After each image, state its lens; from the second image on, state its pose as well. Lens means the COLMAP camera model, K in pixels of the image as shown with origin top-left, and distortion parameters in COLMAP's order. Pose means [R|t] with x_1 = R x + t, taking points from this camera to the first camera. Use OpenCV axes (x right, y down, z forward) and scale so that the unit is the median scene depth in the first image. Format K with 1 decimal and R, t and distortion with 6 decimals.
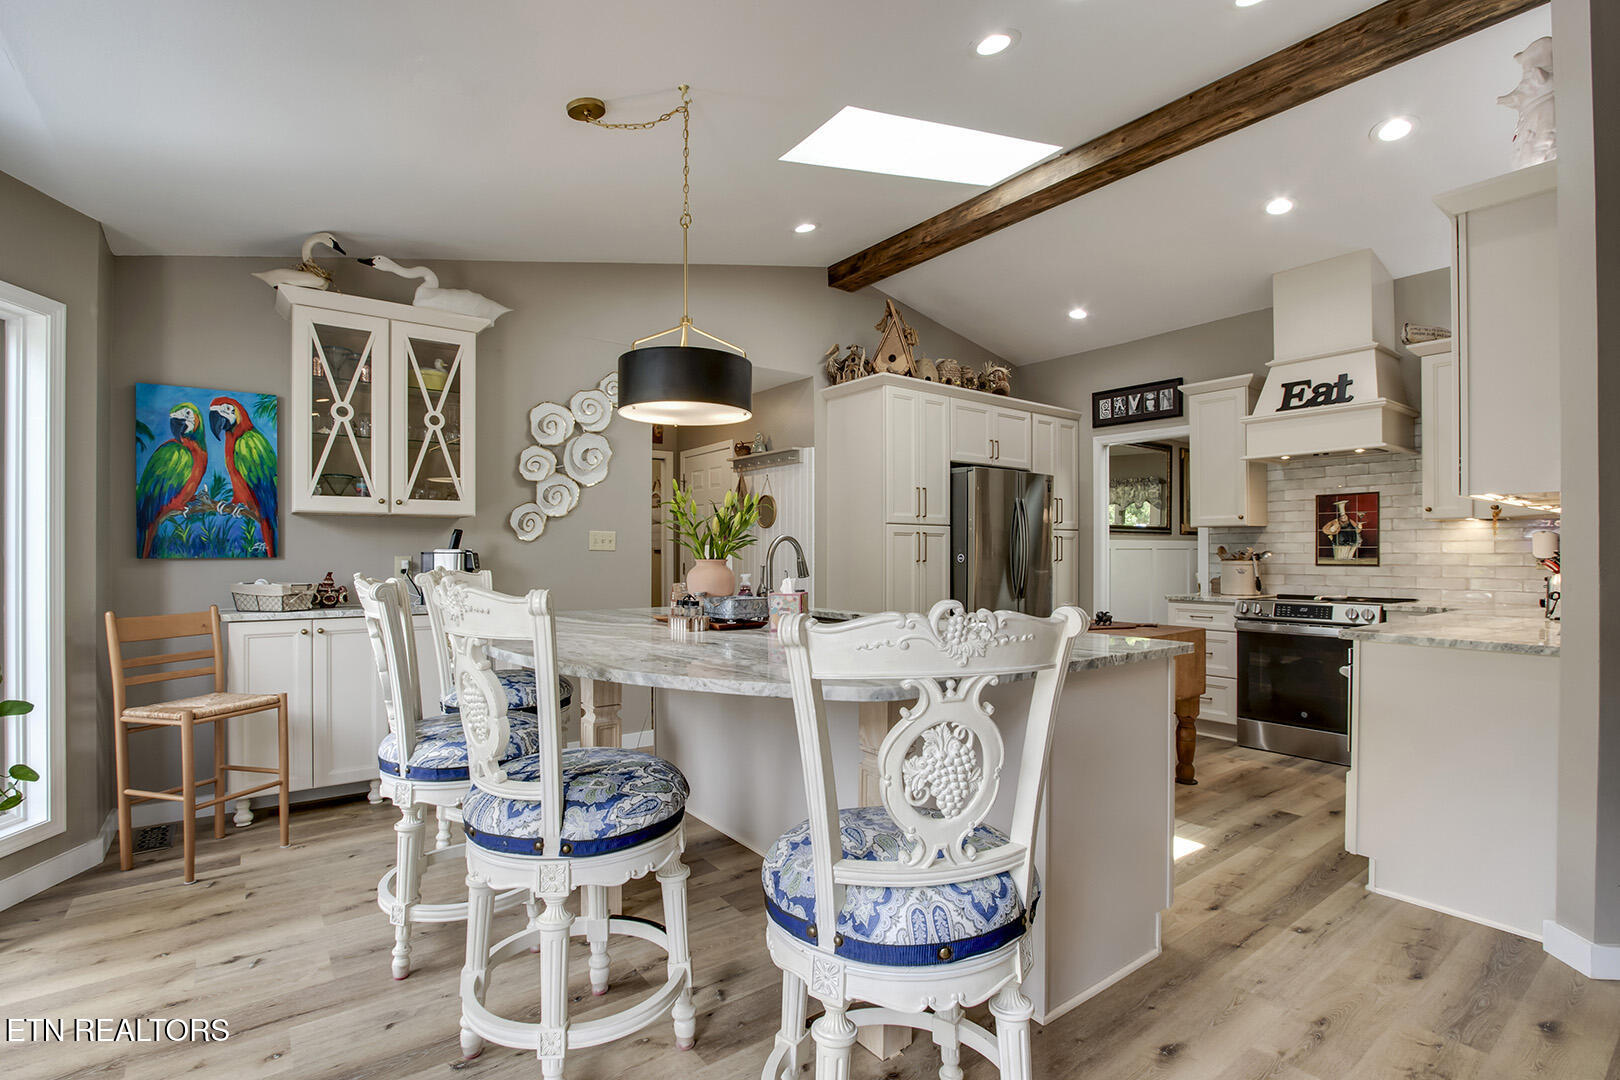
lens RADIAL K [[754.7, 0, 815.4], [0, 754.7, 551.4], [0, 0, 1]] dist [-0.020883, 0.000653]
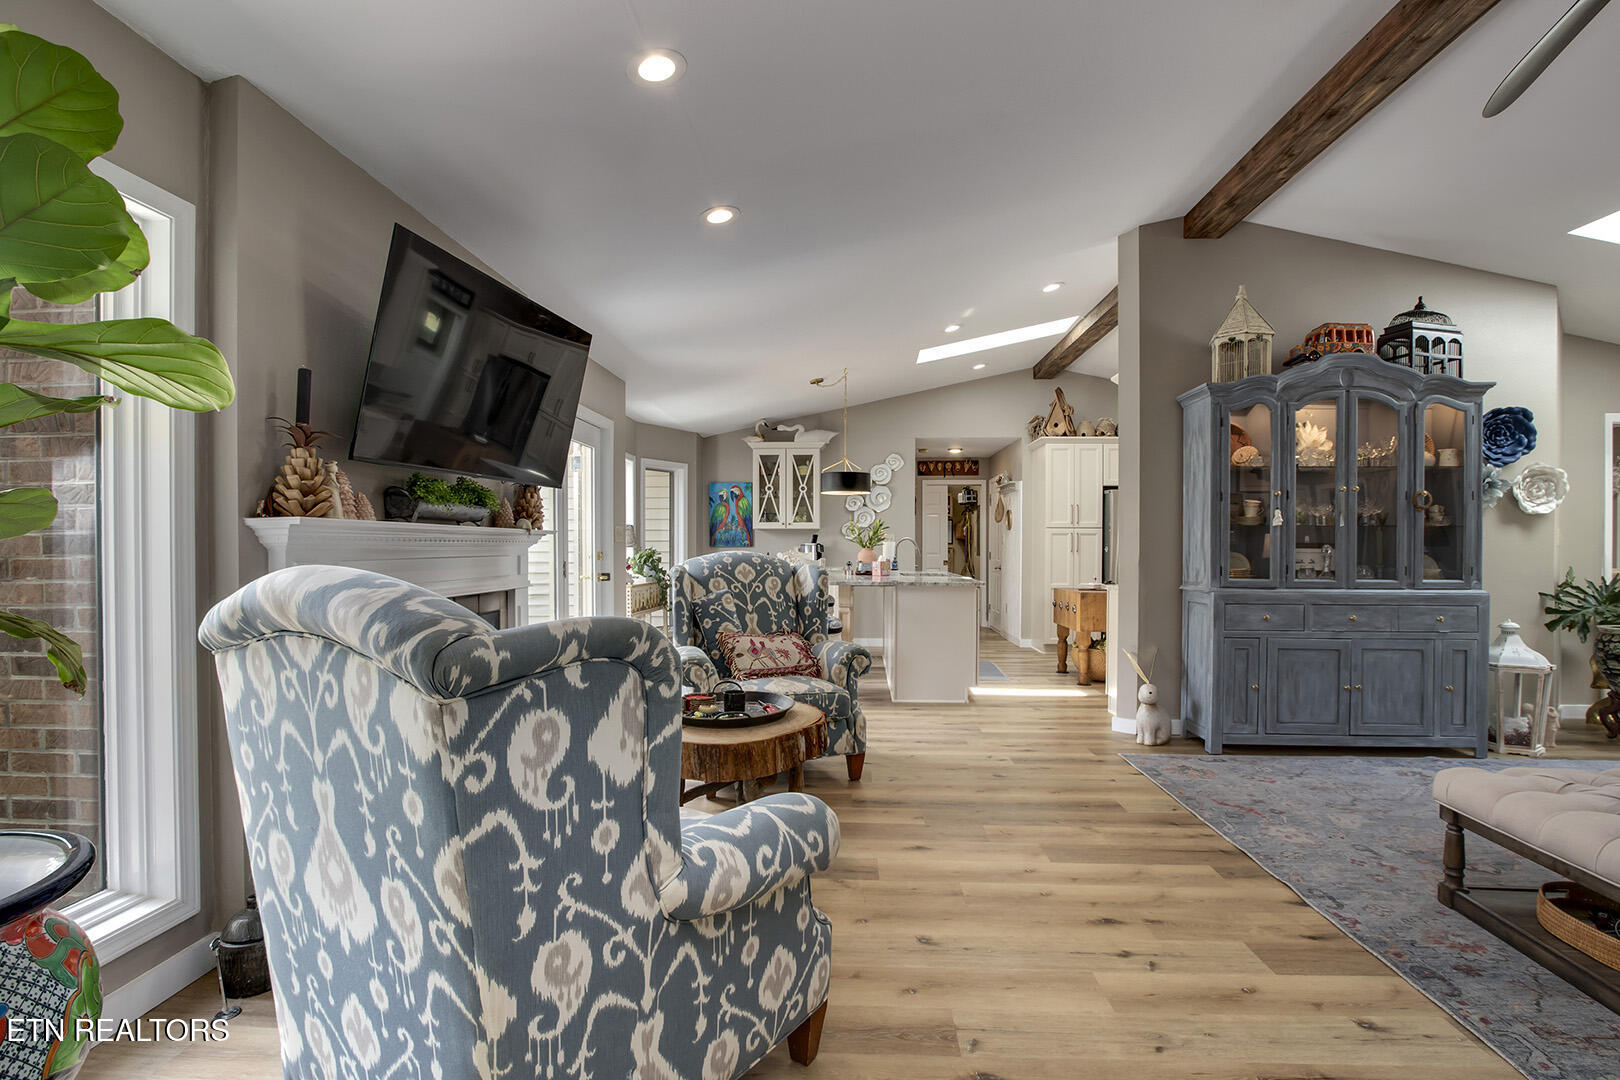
lens RADIAL K [[768.6, 0, 814.8], [0, 768.6, 552.4], [0, 0, 1]] dist [-0.019669, 0.000788]
pose [[0.770027, 0.011428, -0.637909, 0.794339], [-0.002446, 0.999885, 0.014961, -0.008710], [0.638006, -0.009960, 0.769967, -0.624075]]
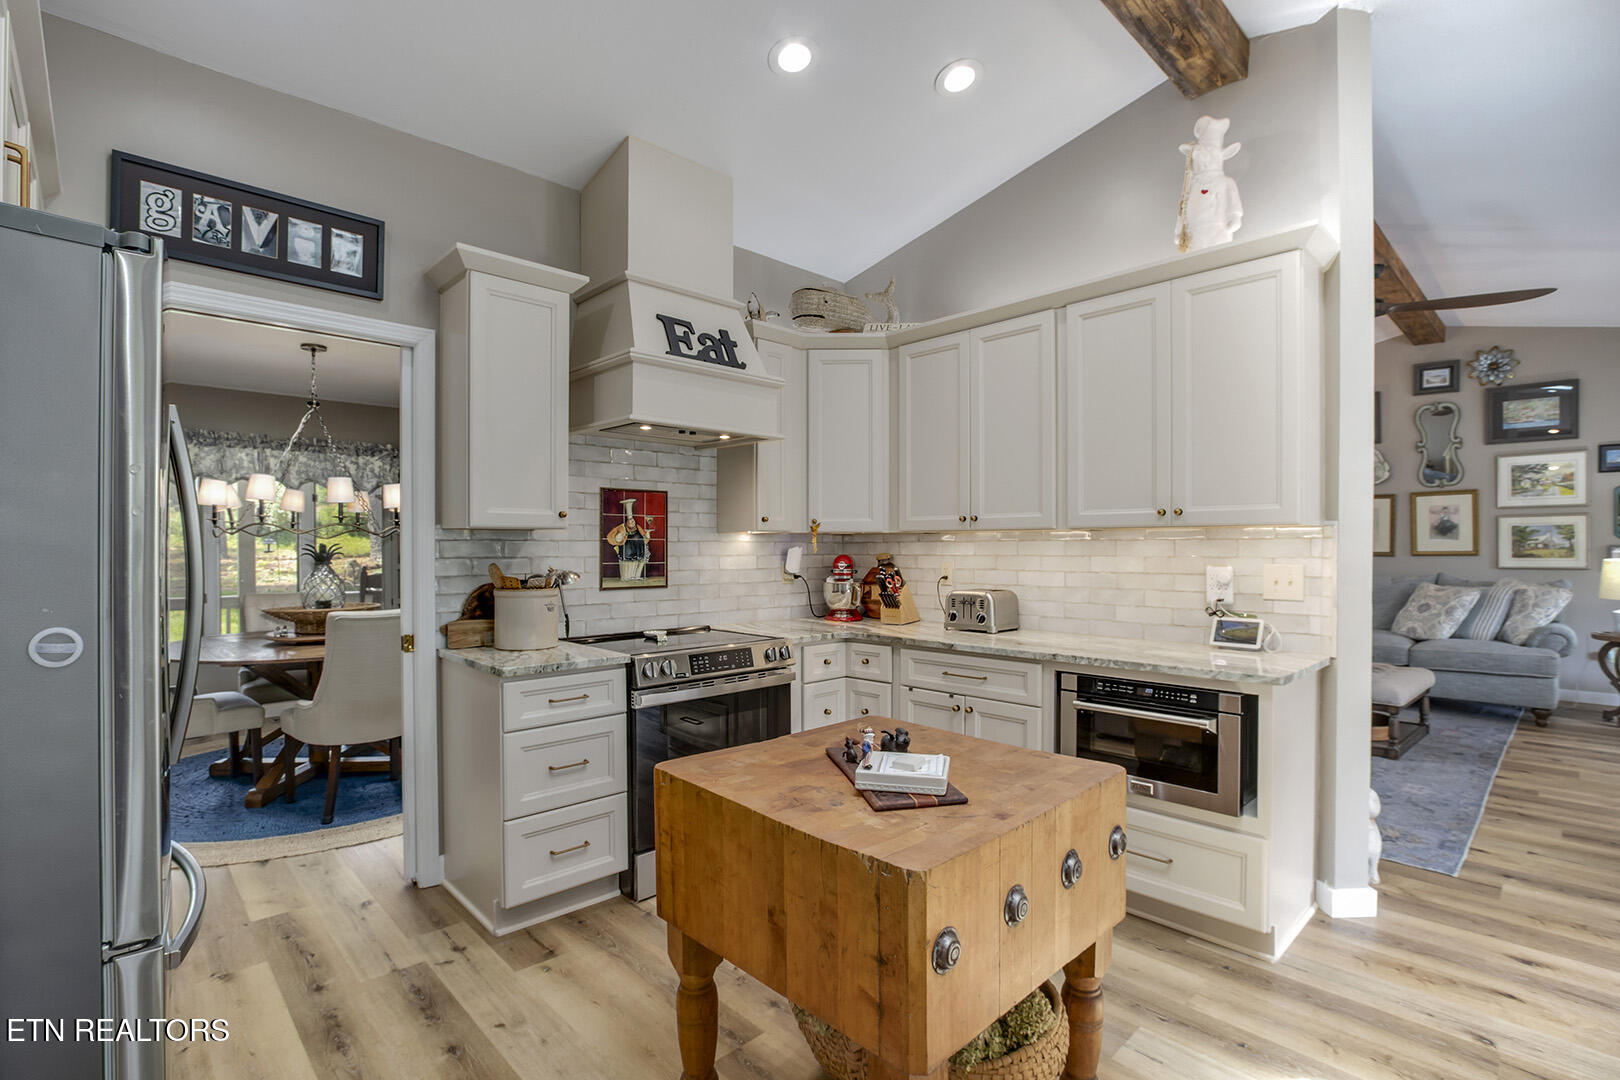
lens RADIAL K [[754.7, 0, 815.4], [0, 754.7, 551.4], [0, 0, 1]] dist [-0.020883, 0.000653]
pose [[-0.115045, -0.006711, 0.993338, -0.038632], [-0.001706, 0.999977, 0.006558, -0.021583], [-0.993359, -0.000940, -0.115054, 0.887356]]
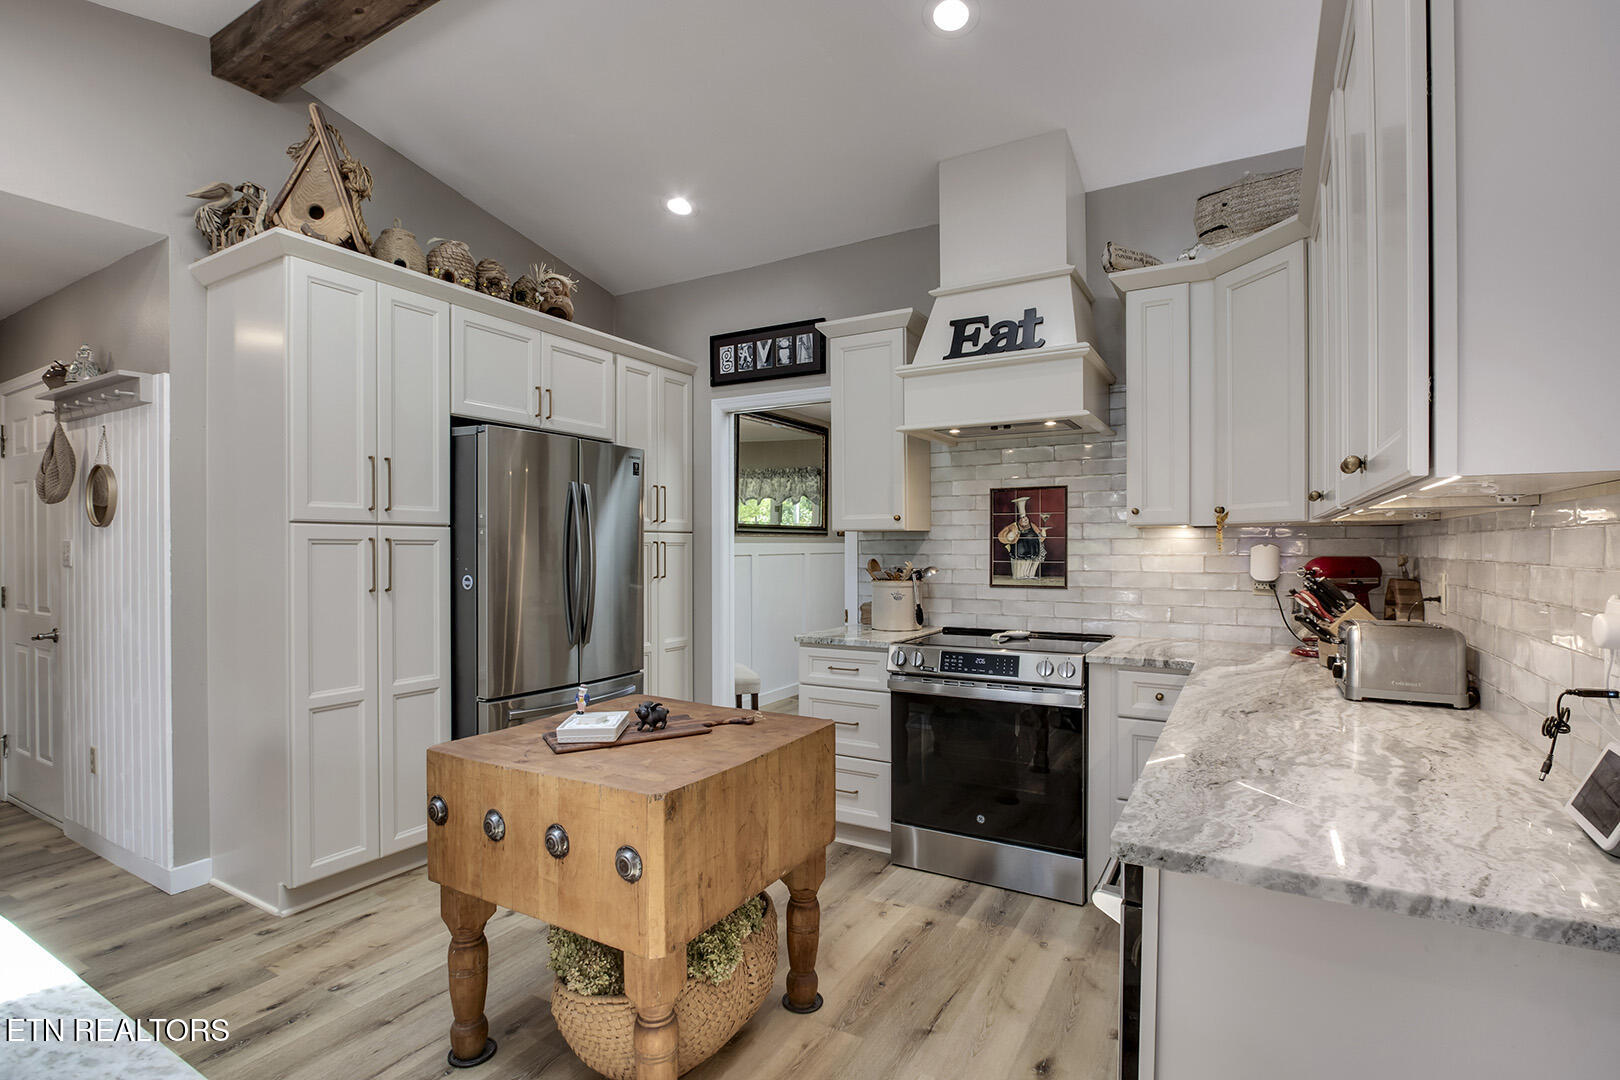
lens RADIAL K [[768.6, 0, 814.8], [0, 768.6, 552.4], [0, 0, 1]] dist [-0.019669, 0.000788]
pose [[0.921811, -0.004699, 0.387612, 0.229650], [0.001313, 0.999959, 0.009001, -0.021085], [-0.387638, -0.007789, 0.921779, 0.387696]]
